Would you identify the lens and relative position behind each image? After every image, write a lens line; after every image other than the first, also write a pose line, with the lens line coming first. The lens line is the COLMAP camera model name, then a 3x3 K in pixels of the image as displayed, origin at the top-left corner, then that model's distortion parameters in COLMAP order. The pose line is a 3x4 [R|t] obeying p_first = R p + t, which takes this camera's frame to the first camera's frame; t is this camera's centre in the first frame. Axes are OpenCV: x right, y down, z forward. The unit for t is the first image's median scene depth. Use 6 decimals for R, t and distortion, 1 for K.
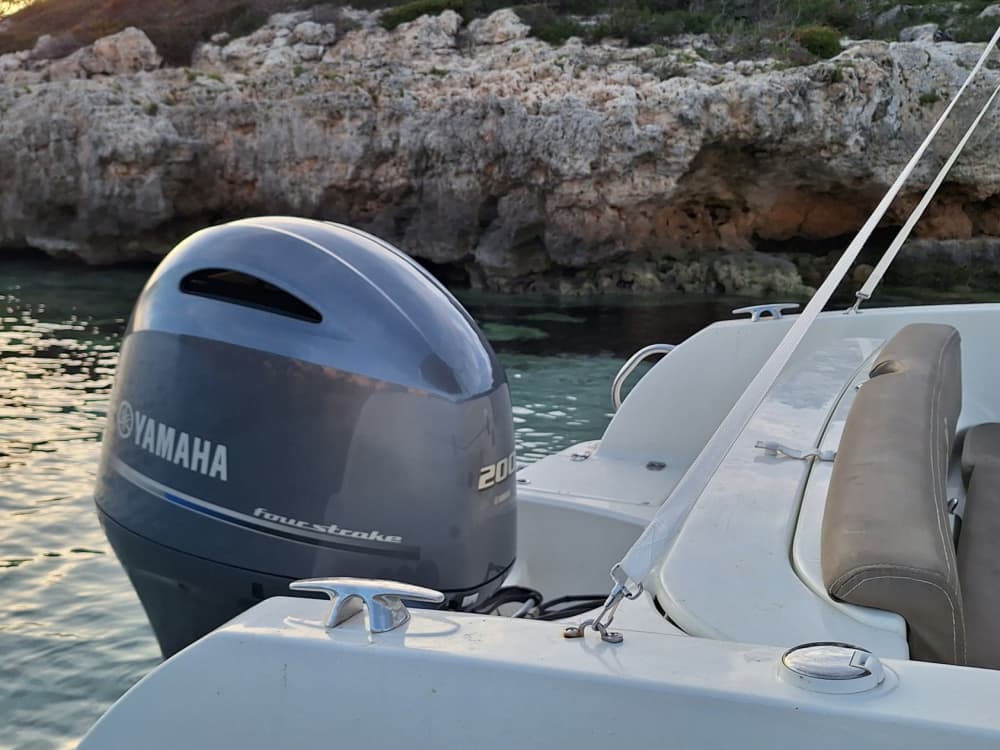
lens RADIAL K [[1105.3, 0, 500.6], [0, 1105.3, 374.7], [0, 0, 1]] dist [0.094264, 0.000000]
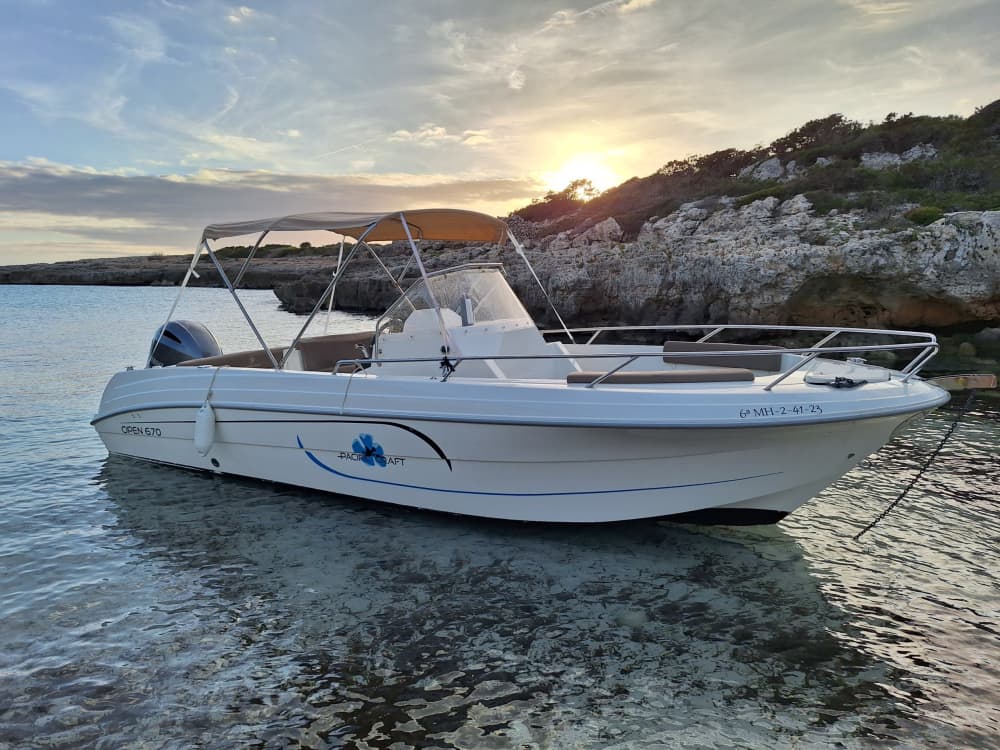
lens RADIAL K [[1105.3, 0, 501.3], [0, 1105.3, 376.9], [0, 0, 1]] dist [0.094264, 0.000000]
pose [[0.813661, 0.040815, -0.579905, 0.849792], [-0.084585, 0.995229, -0.048635, 0.105567], [0.575153, 0.088624, 0.813231, -0.866887]]
